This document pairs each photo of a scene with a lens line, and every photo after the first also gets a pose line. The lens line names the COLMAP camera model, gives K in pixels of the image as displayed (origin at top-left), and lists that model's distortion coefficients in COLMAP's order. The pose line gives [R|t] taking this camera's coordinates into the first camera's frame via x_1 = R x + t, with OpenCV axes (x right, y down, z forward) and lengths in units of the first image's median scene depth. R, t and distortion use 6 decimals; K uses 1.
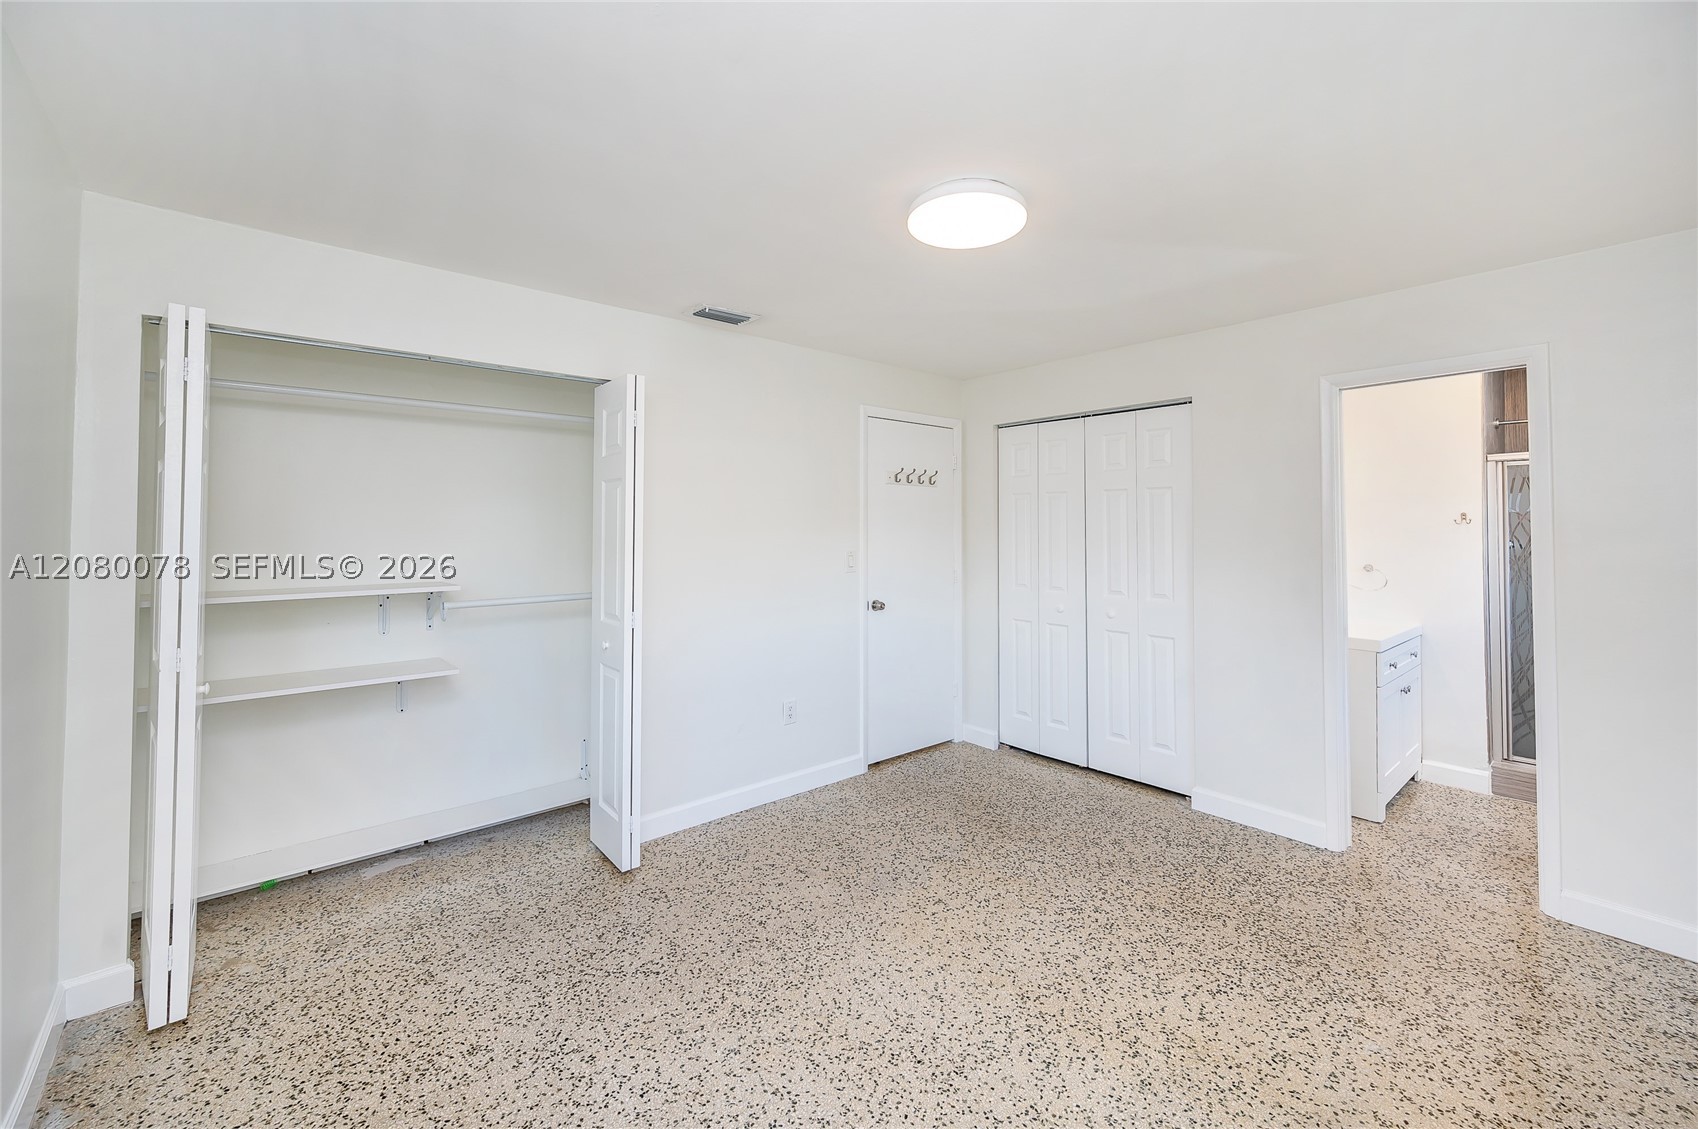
lens RADIAL K [[692.0, 0, 849.2], [0, 692.0, 515.6], [0, 0, 1]] dist [0.001000, 0.000091]
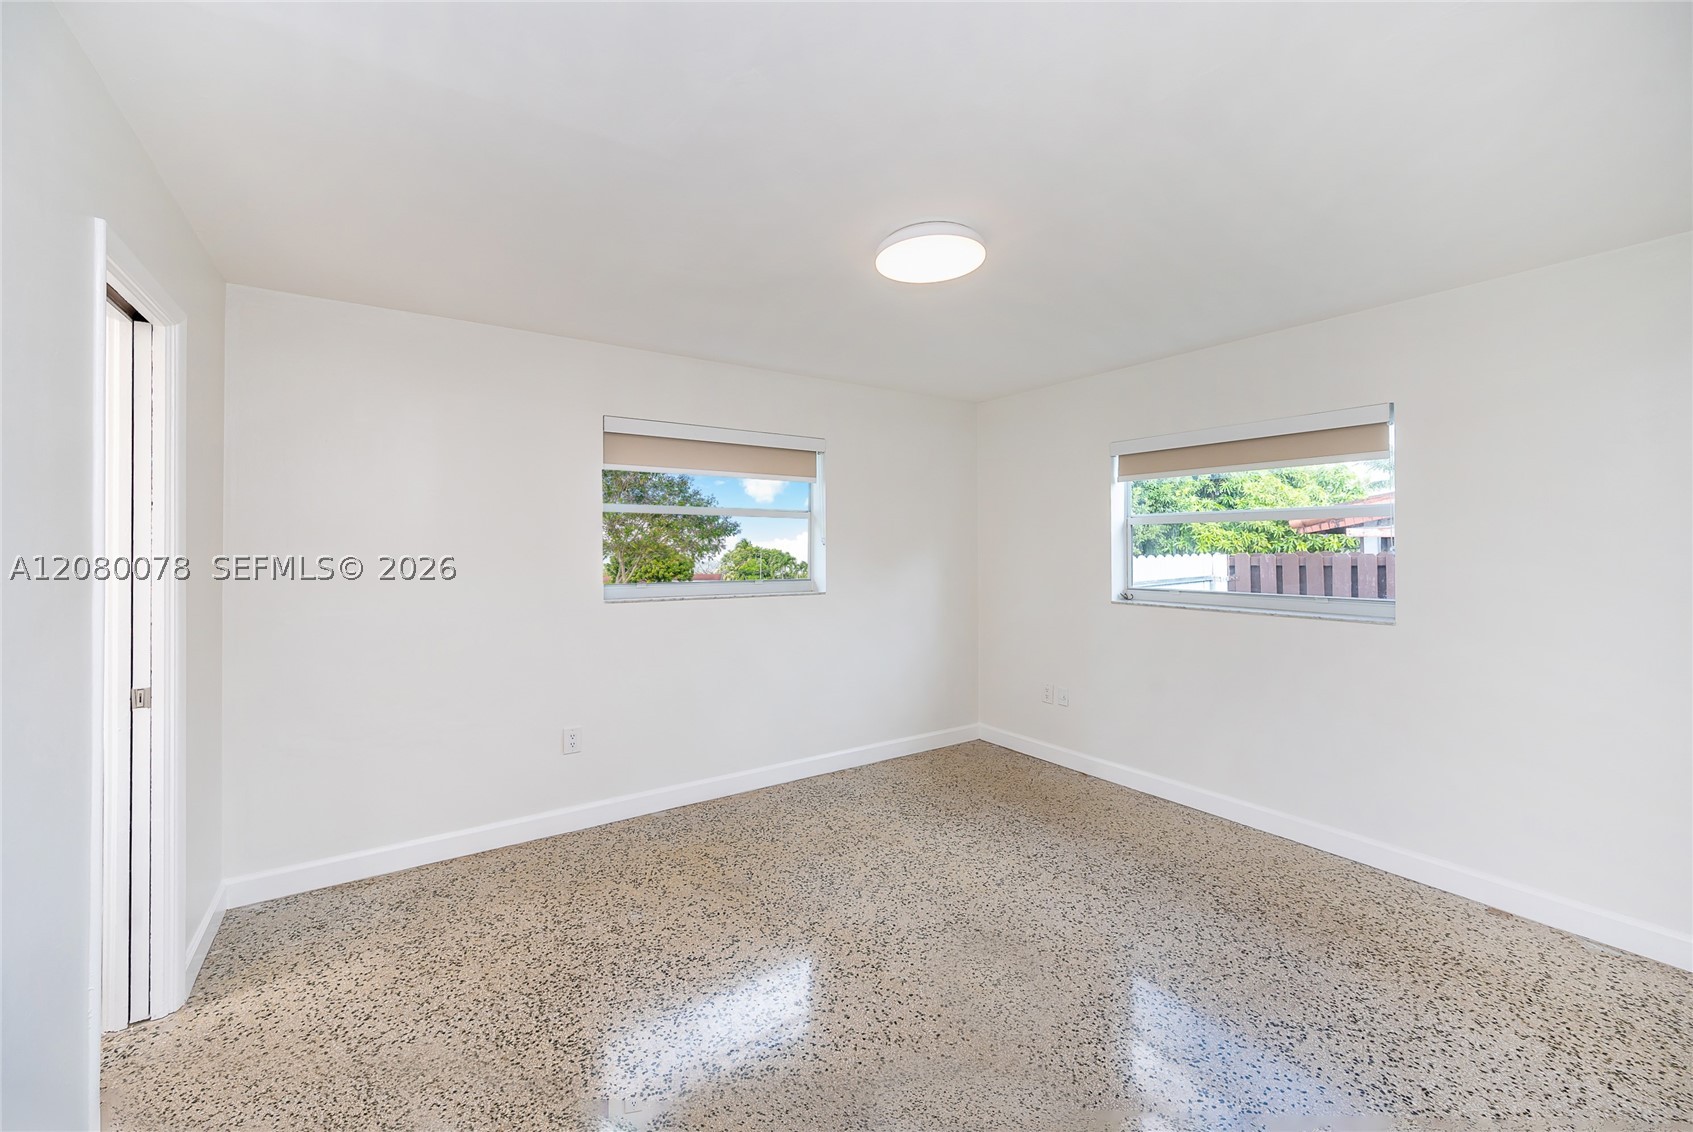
lens RADIAL K [[677.1, 0, 835.0], [0, 677.1, 539.2], [0, 0, 1]] dist [-0.000439, -0.000102]
pose [[-0.991985, 0.003143, 0.126317, 0.184136], [-0.000412, 0.999605, -0.028104, 0.064002], [-0.126355, -0.027931, -0.991592, 2.087009]]
